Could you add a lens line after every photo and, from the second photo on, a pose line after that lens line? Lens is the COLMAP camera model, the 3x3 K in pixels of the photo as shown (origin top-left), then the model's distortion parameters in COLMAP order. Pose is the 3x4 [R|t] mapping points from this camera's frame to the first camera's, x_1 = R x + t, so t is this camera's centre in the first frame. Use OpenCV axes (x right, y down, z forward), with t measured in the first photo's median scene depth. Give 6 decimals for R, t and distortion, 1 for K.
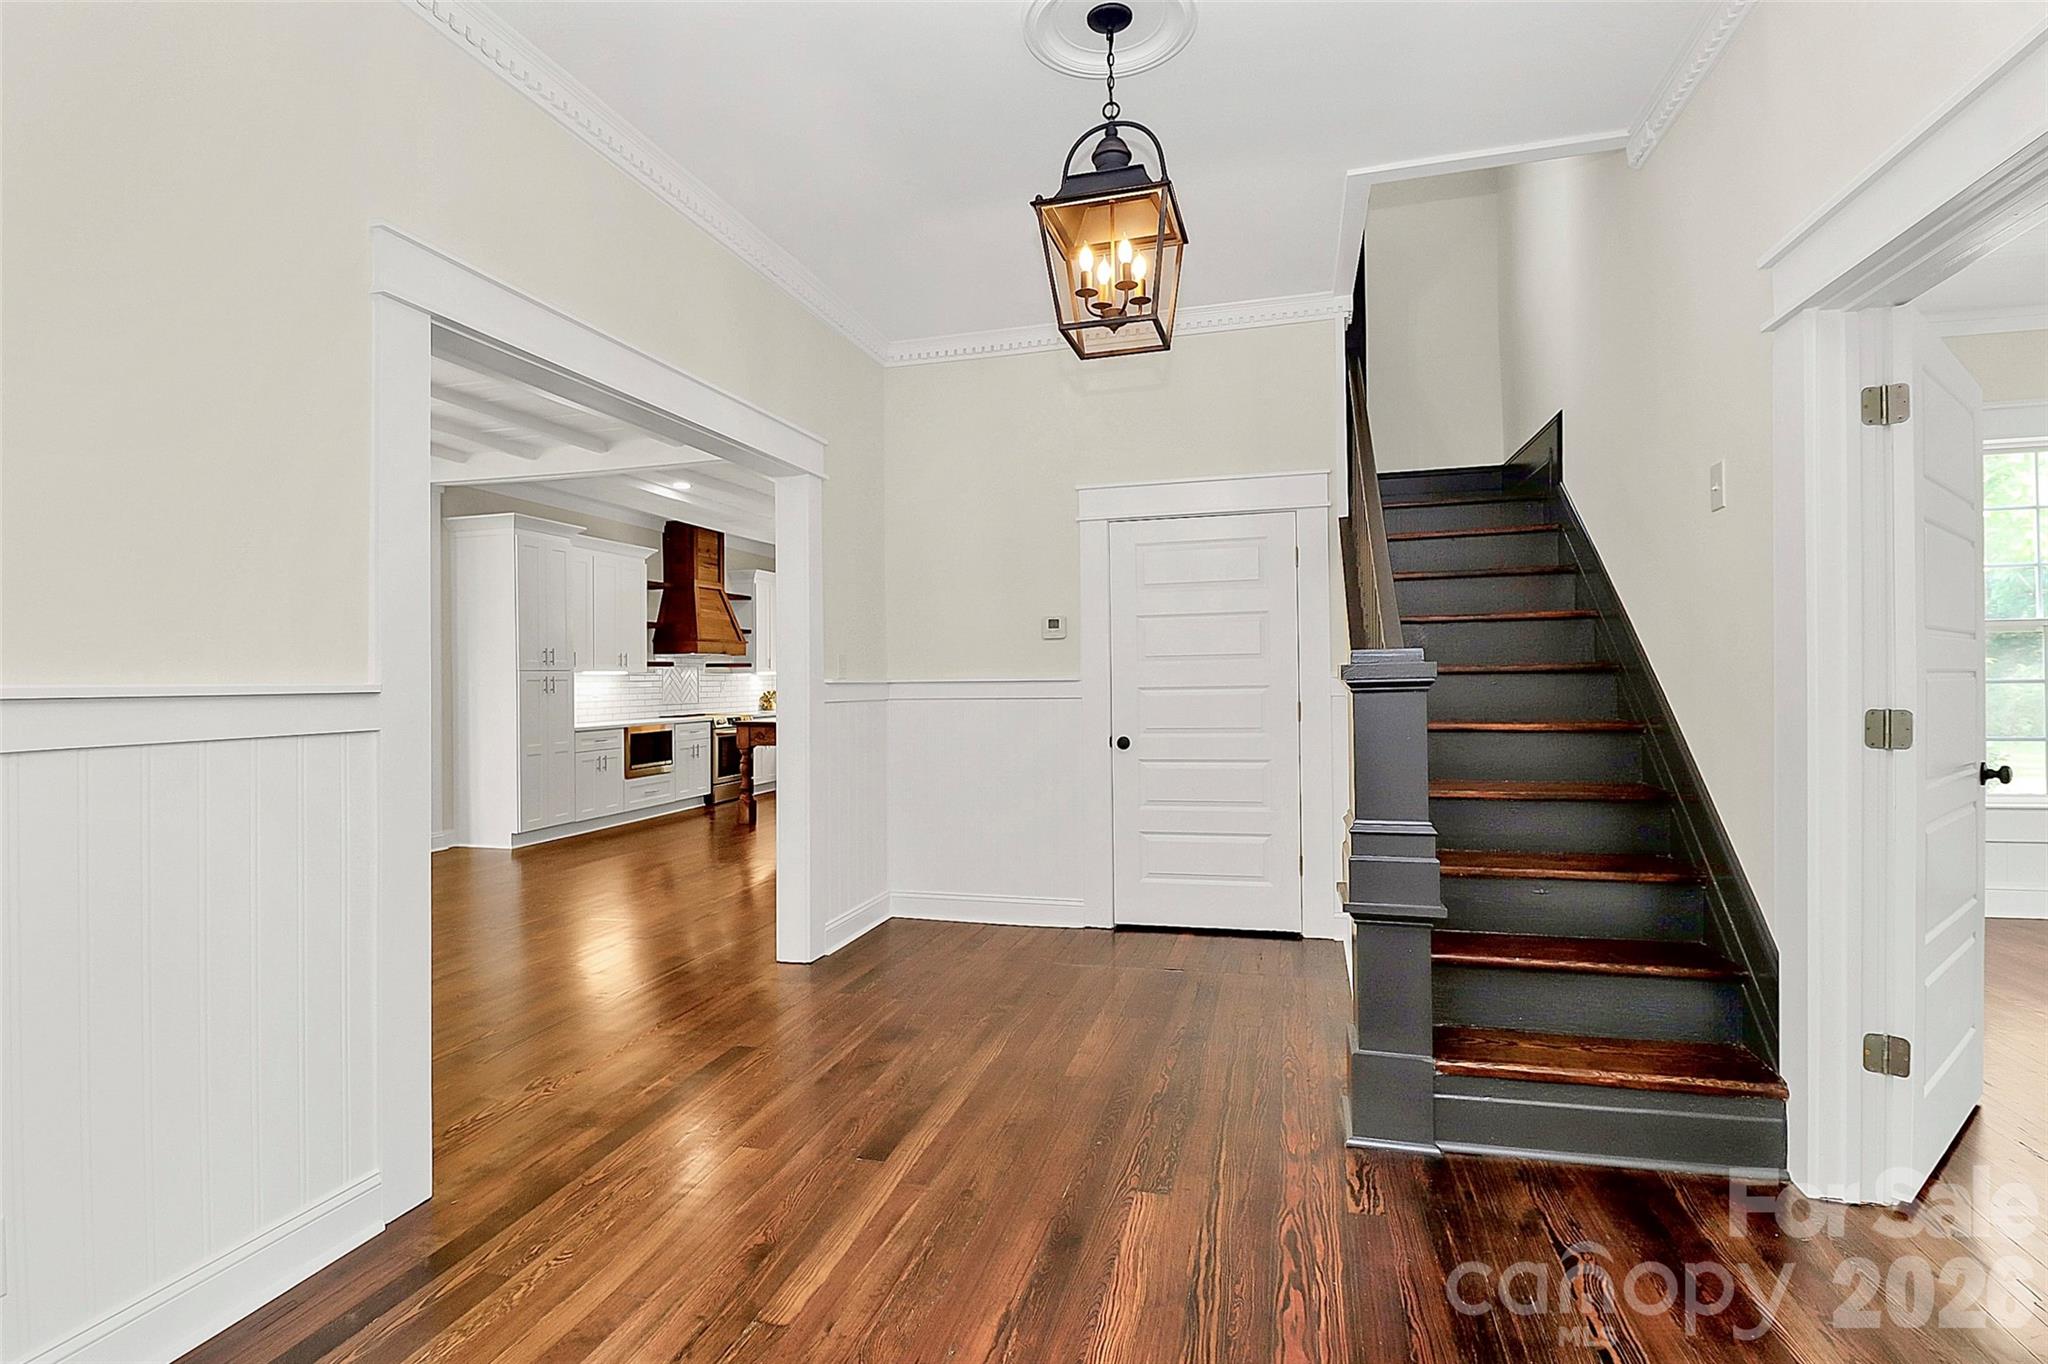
lens RADIAL K [[972.9, 0, 1033.8], [0, 972.9, 665.1], [0, 0, 1]] dist [-0.001577, -0.000518]
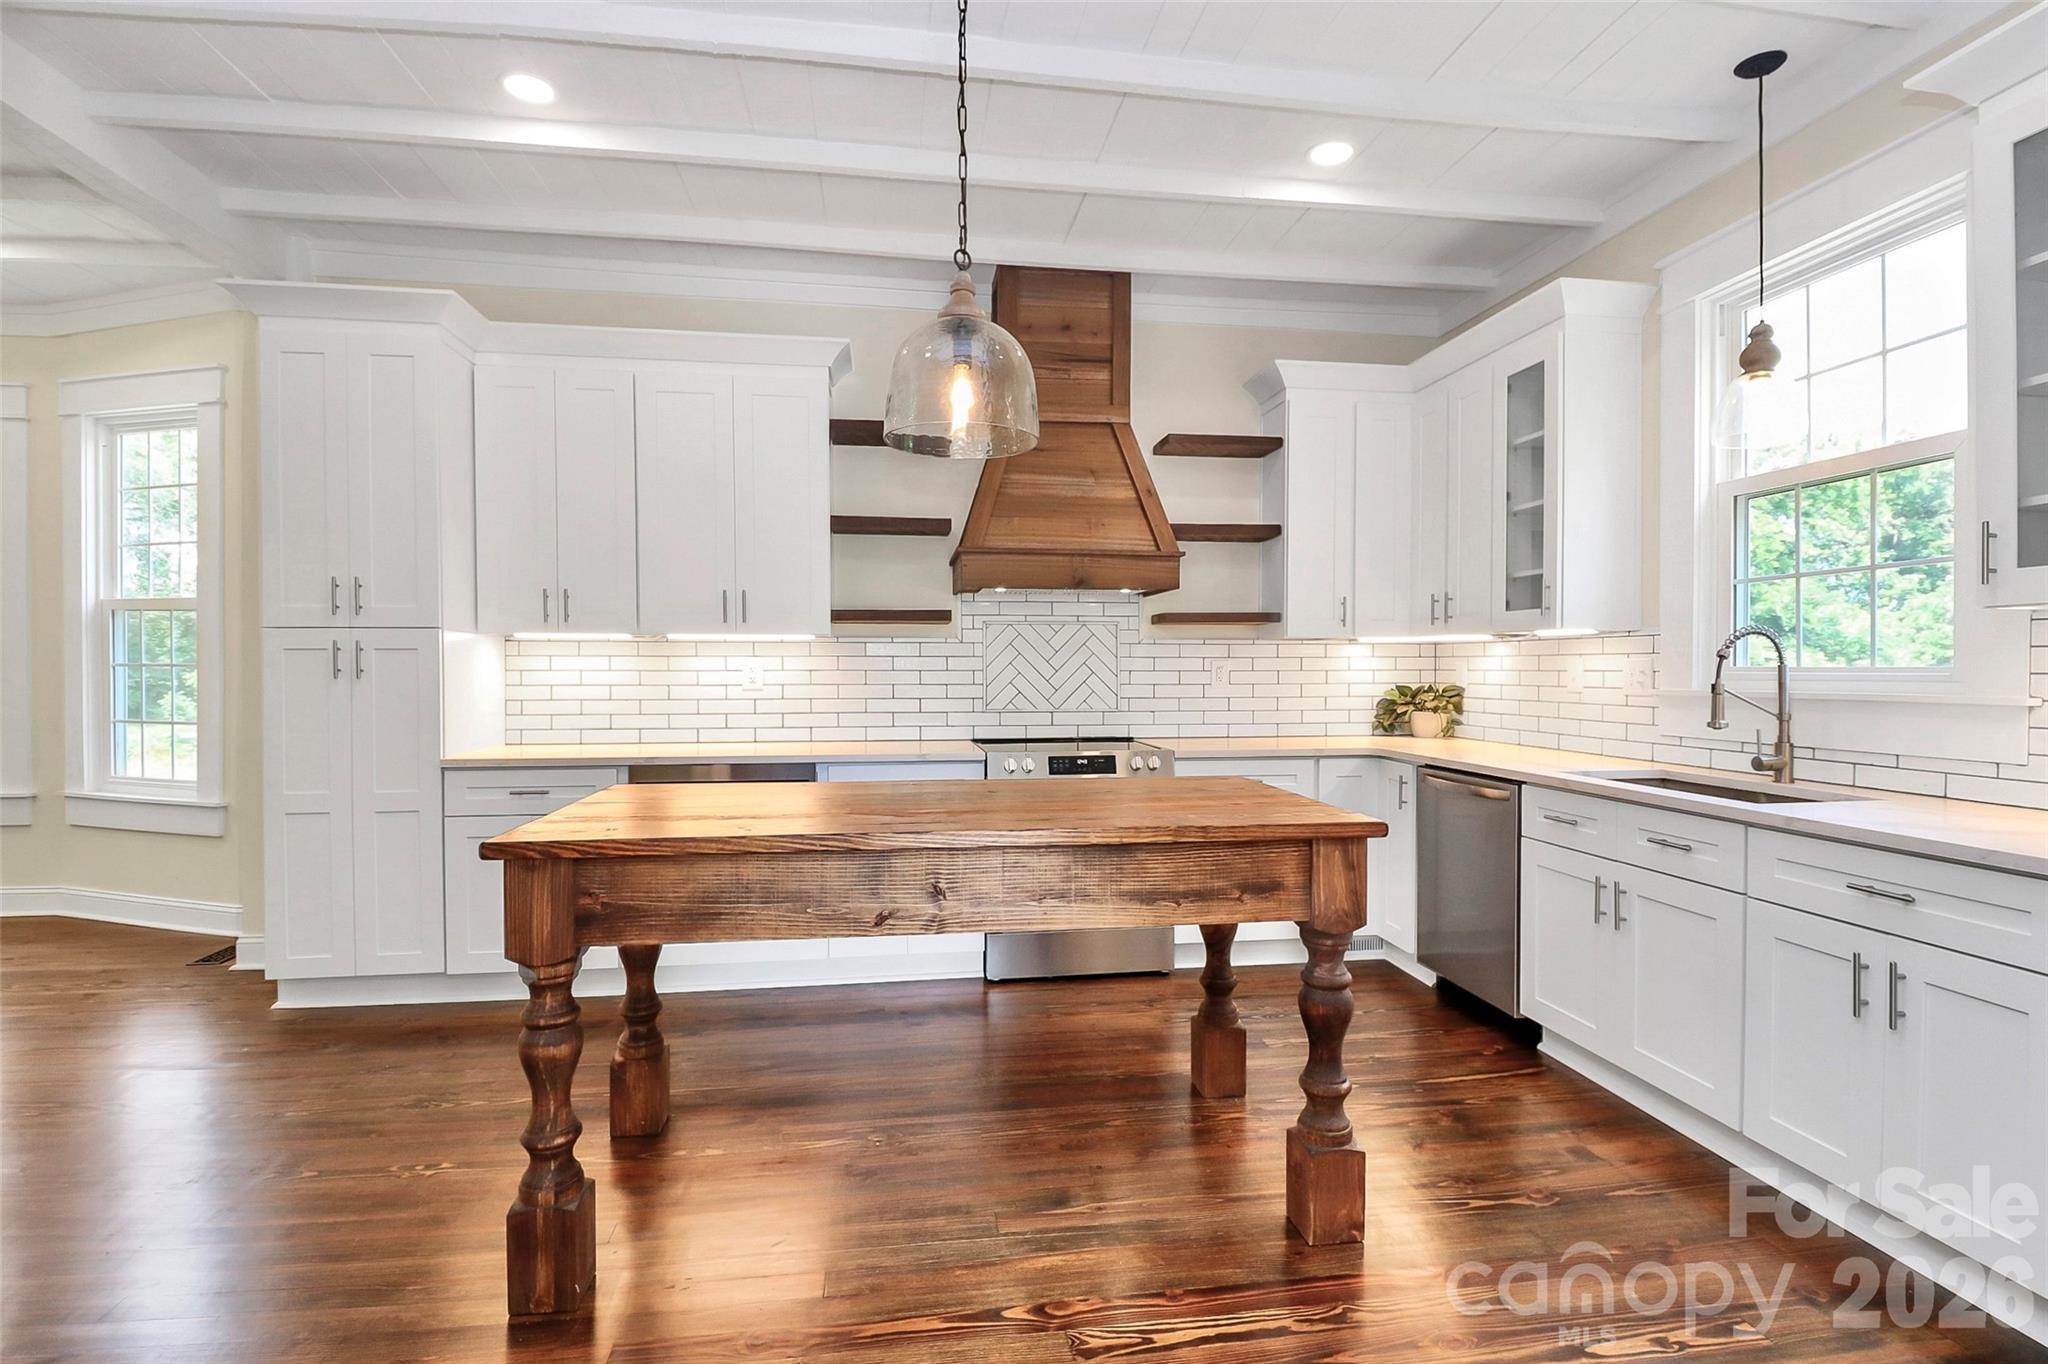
lens RADIAL K [[971.1, 0, 1024.0], [0, 971.1, 682.0], [0, 0, 1]] dist [-0.005516, -0.000370]
pose [[0.392787, 0.019963, -0.919413, 0.026500], [0.008498, 0.999643, 0.025335, 0.016769], [0.919590, -0.017764, 0.392477, 0.860243]]
